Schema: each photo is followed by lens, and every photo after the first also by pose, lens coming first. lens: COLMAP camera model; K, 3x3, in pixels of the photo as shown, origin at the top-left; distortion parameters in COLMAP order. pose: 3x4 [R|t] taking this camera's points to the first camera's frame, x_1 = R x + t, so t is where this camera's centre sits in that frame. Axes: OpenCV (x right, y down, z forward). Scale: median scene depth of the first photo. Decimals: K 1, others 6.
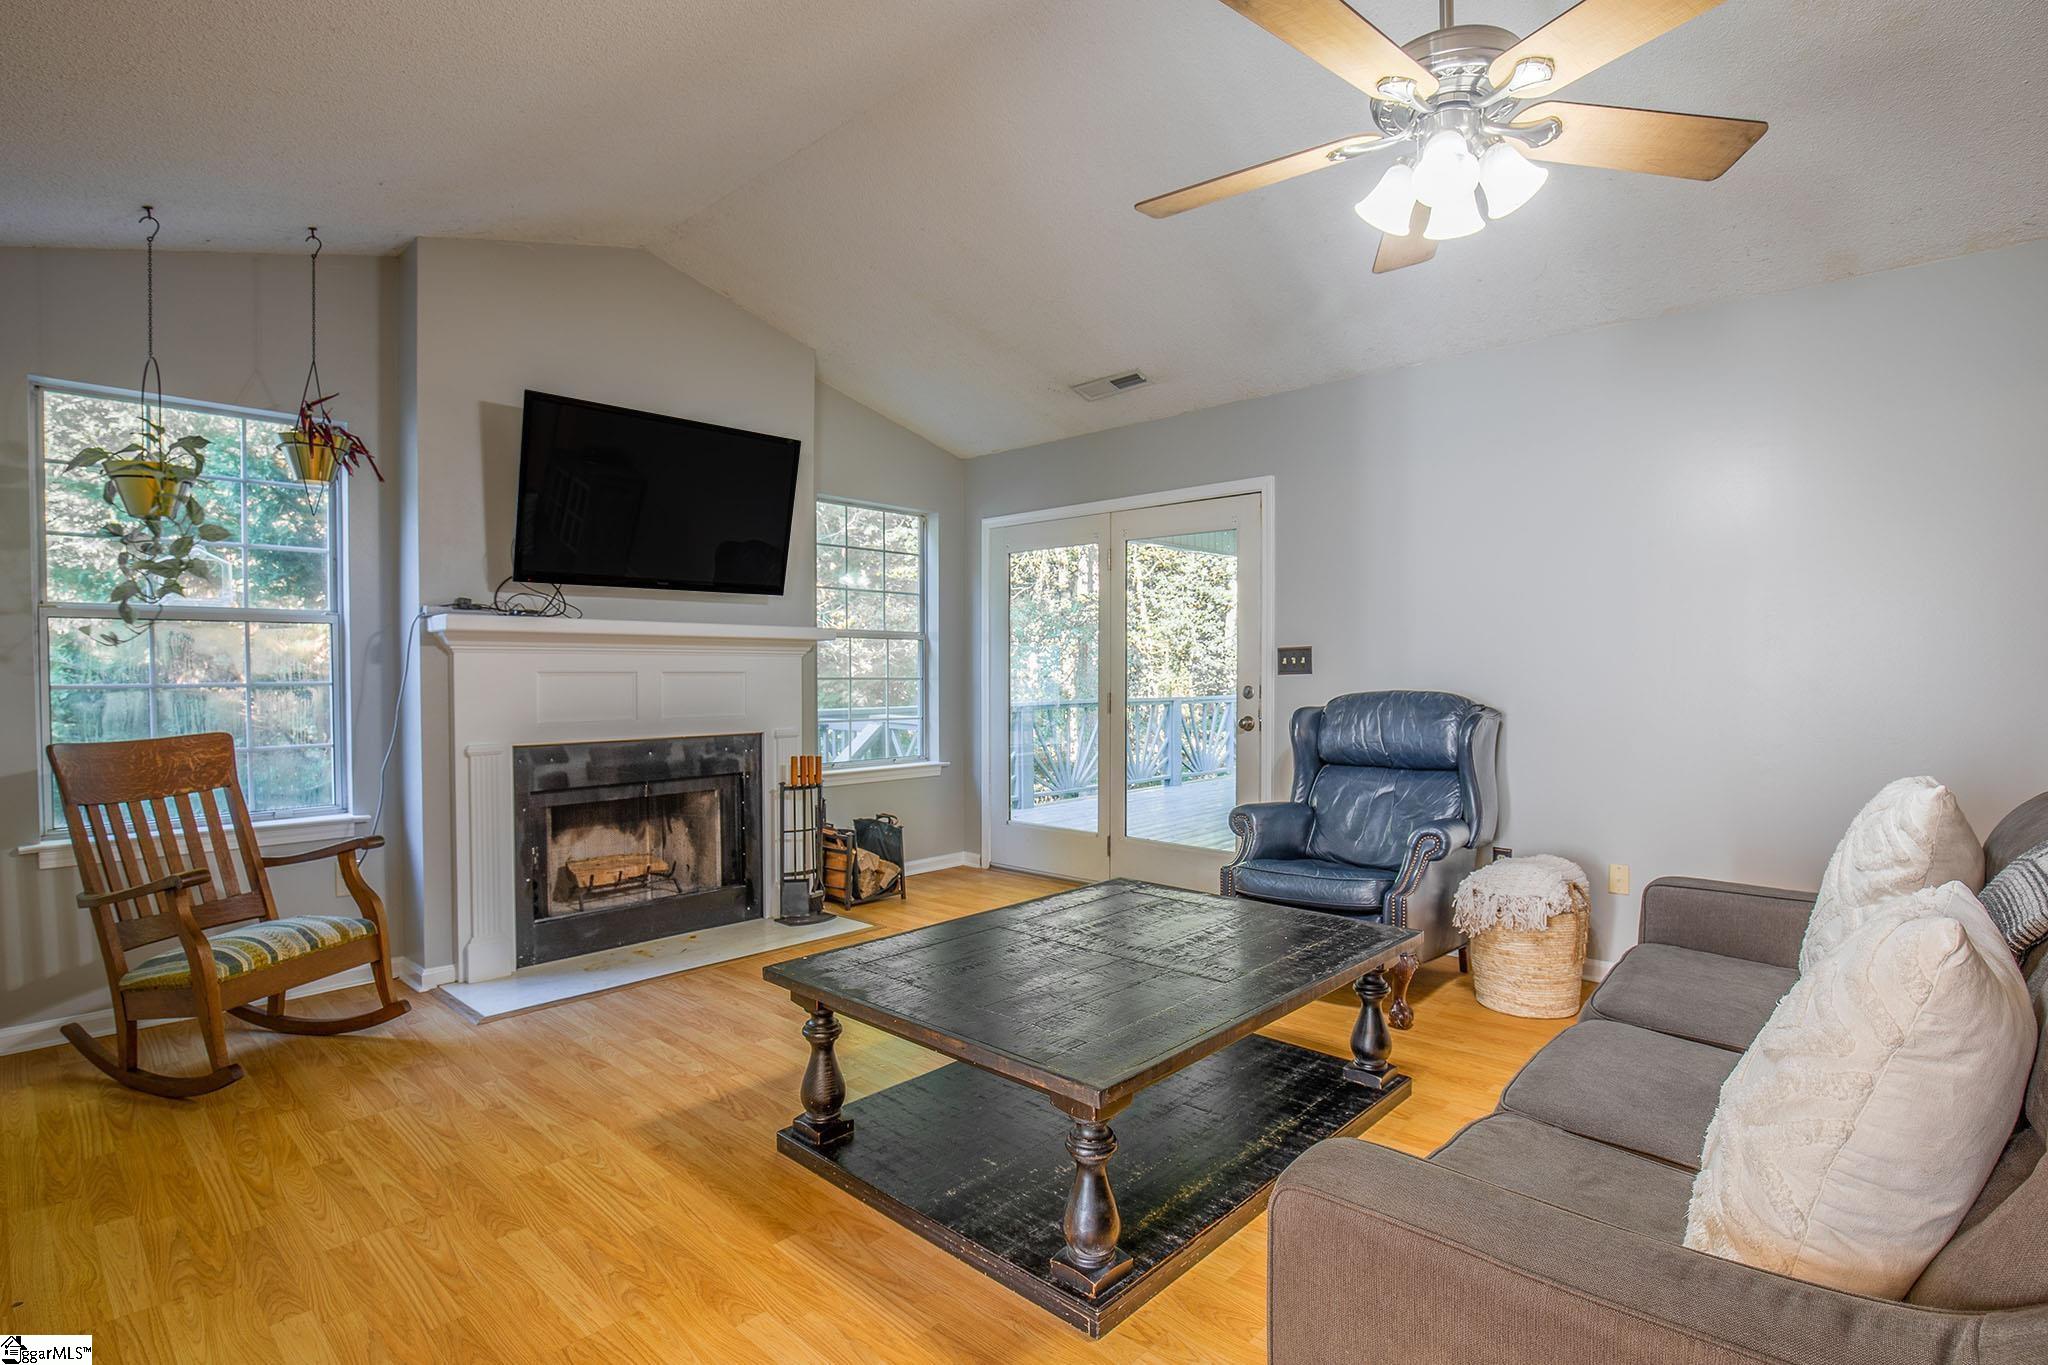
lens RADIAL K [[964.6, 0, 1015.5], [0, 964.6, 689.7], [0, 0, 1]] dist [-0.037004, 0.007548]
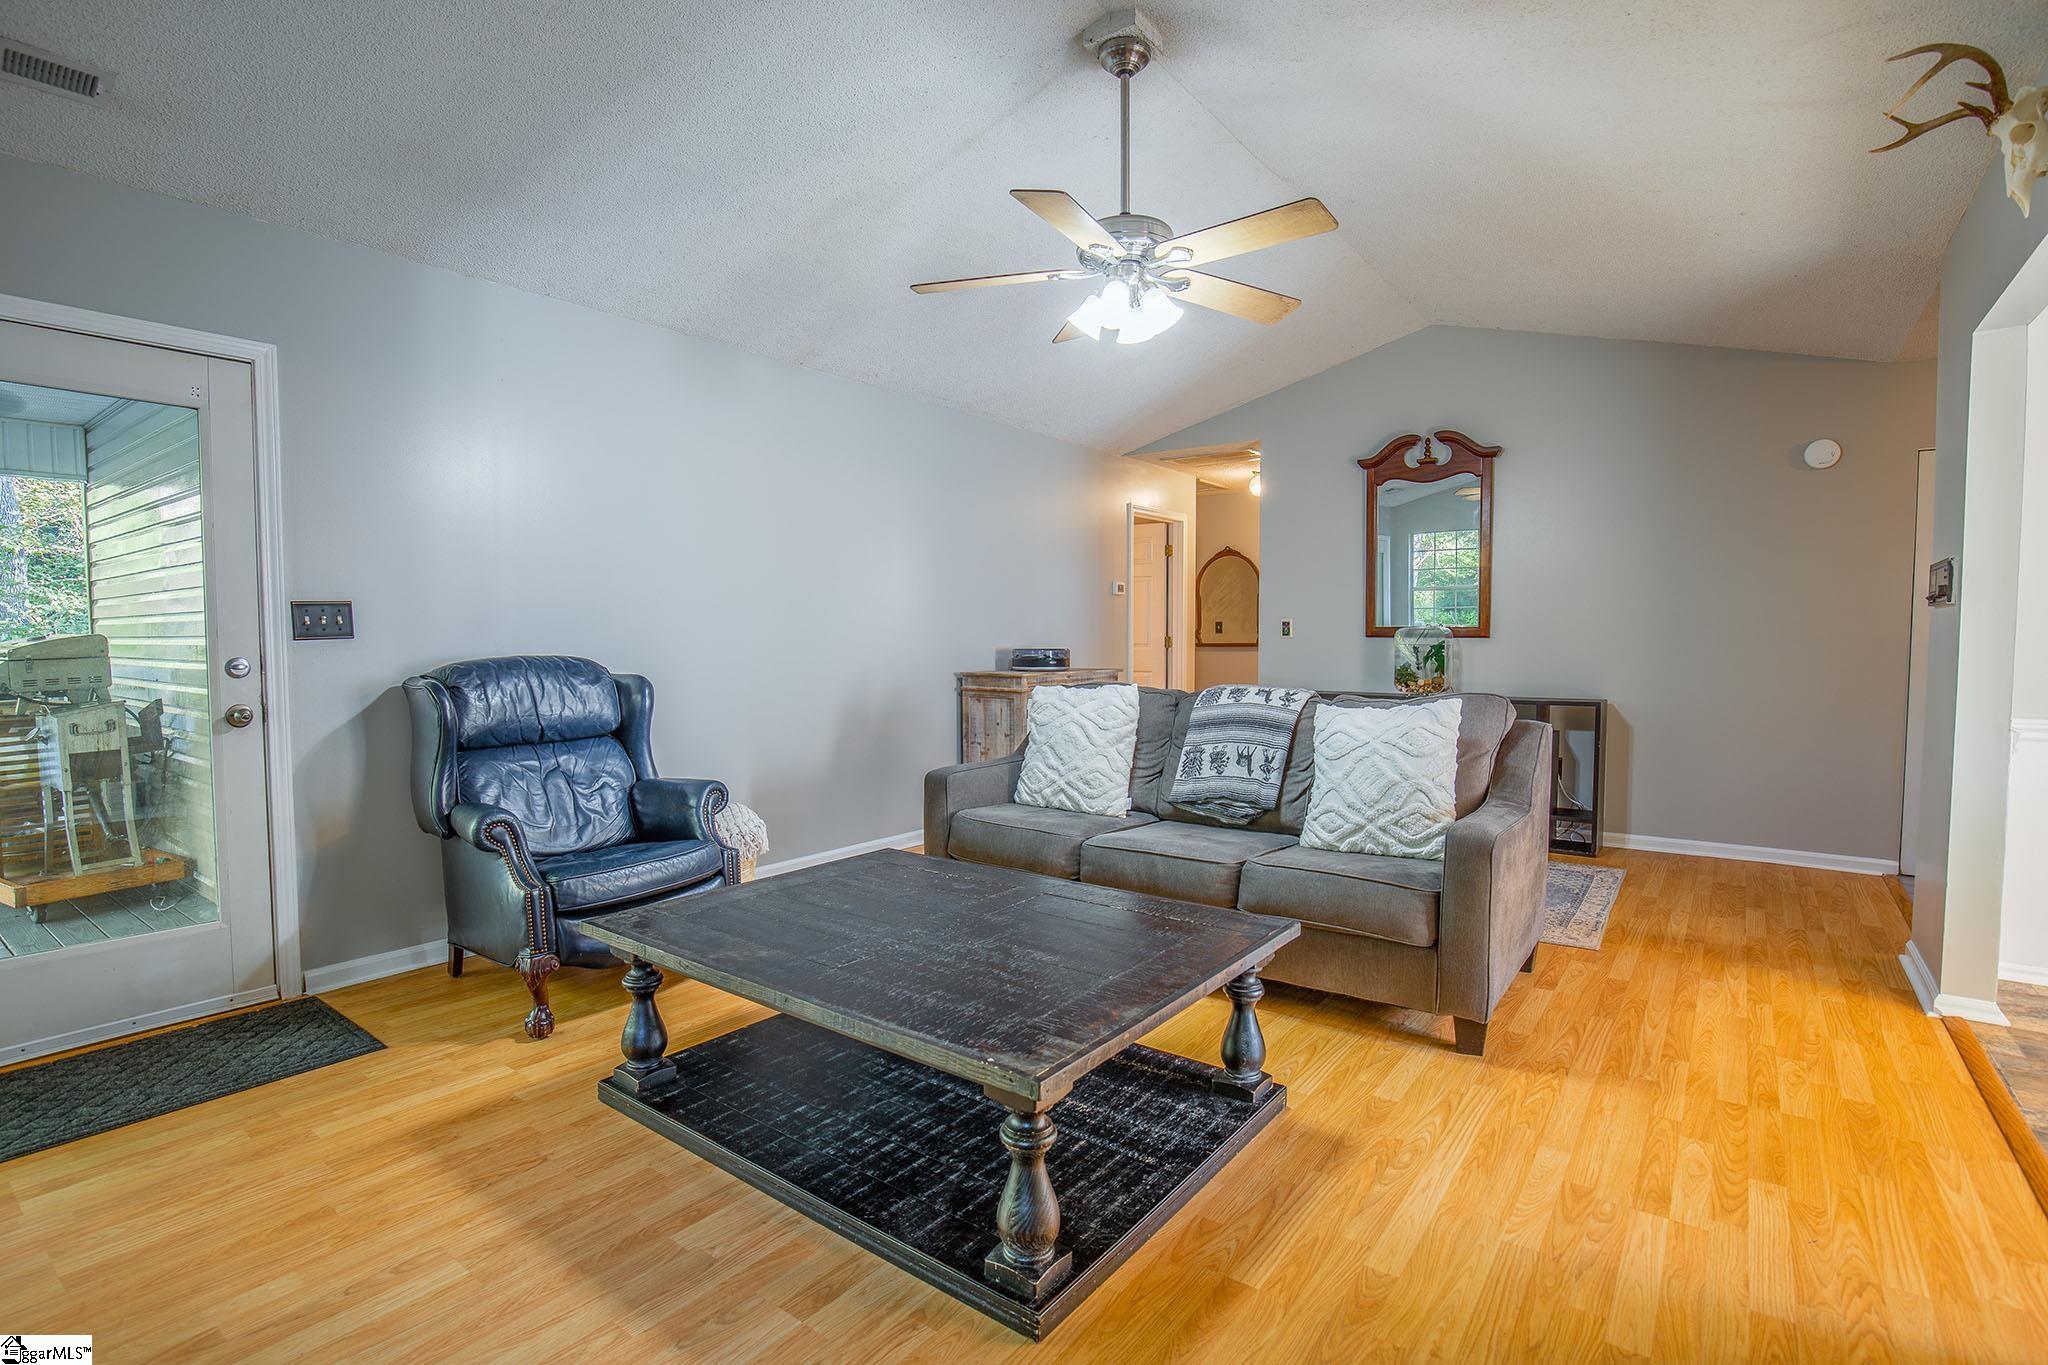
lens RADIAL K [[964.6, 0, 1027.7], [0, 964.6, 684.6], [0, 0, 1]] dist [-0.037004, 0.007548]
pose [[-0.091211, -0.044326, 0.994845, -0.462456], [0.021840, 0.998680, 0.046500, -0.003672], [-0.995592, 0.025969, -0.090123, 0.550928]]
